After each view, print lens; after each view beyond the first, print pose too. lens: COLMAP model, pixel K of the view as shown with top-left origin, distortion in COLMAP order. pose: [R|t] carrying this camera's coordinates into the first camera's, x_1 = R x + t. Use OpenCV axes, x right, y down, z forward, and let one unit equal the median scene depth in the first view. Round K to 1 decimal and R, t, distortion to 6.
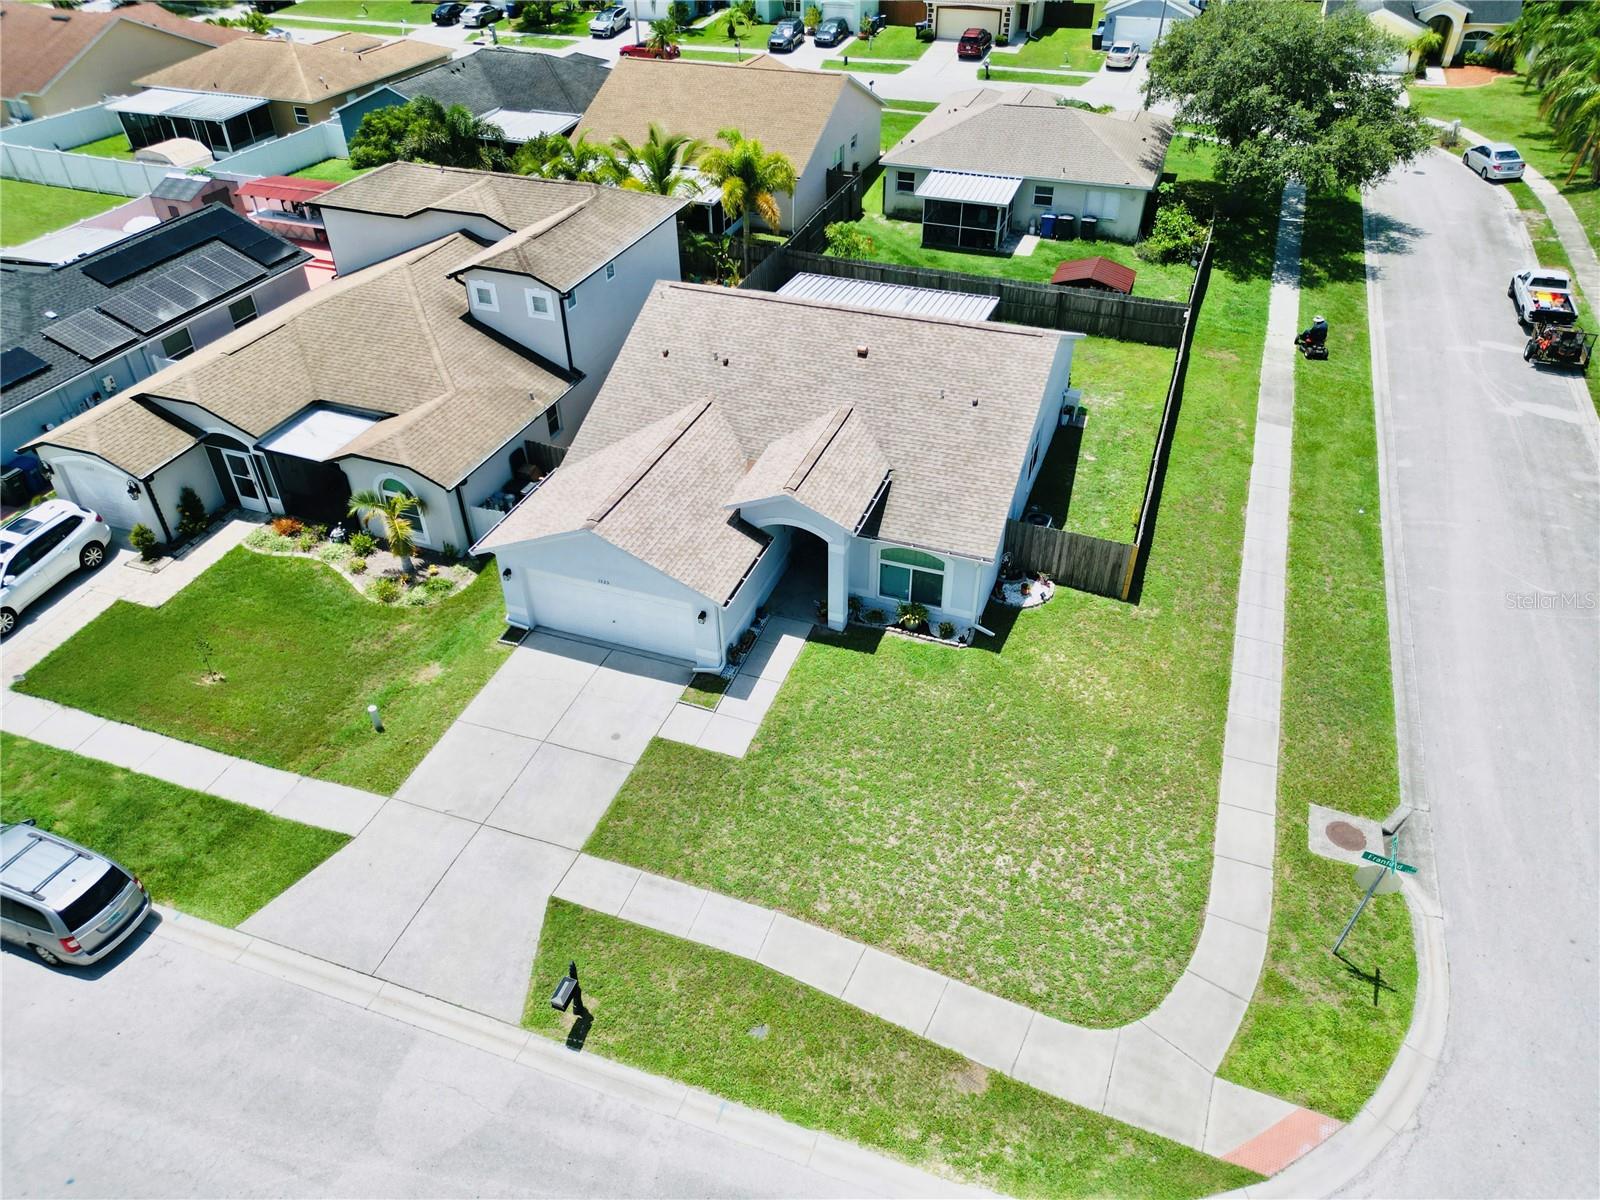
lens RADIAL K [[1120.2, 0, 807.5], [0, 1120.2, 593.8], [0, 0, 1]] dist [0.079721, -0.094274]
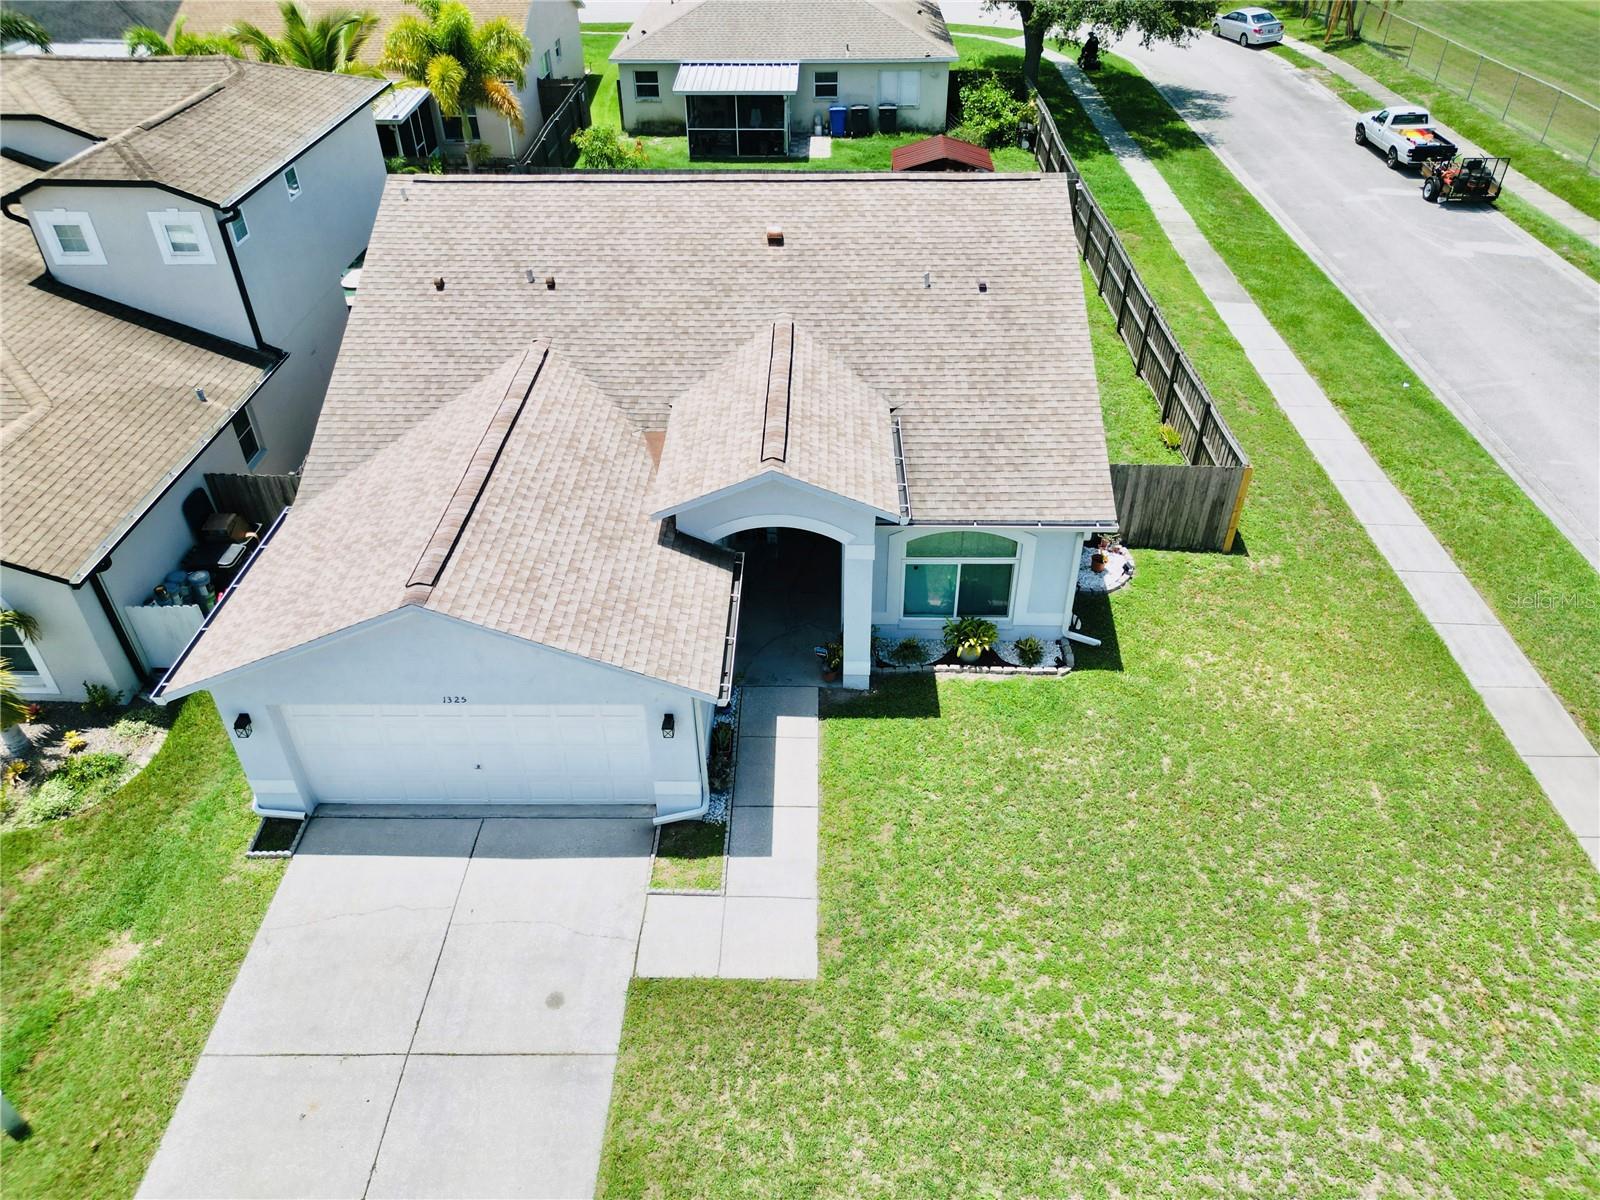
lens RADIAL K [[1123.7, 0, 806.1], [0, 1123.7, 597.9], [0, 0, 1]] dist [0.054923, -0.054910]
pose [[0.946297, -0.195434, 0.257540, -0.142234], [0.195661, 0.980353, 0.025006, -0.034951], [-0.257367, 0.026727, 0.965944, 0.427131]]
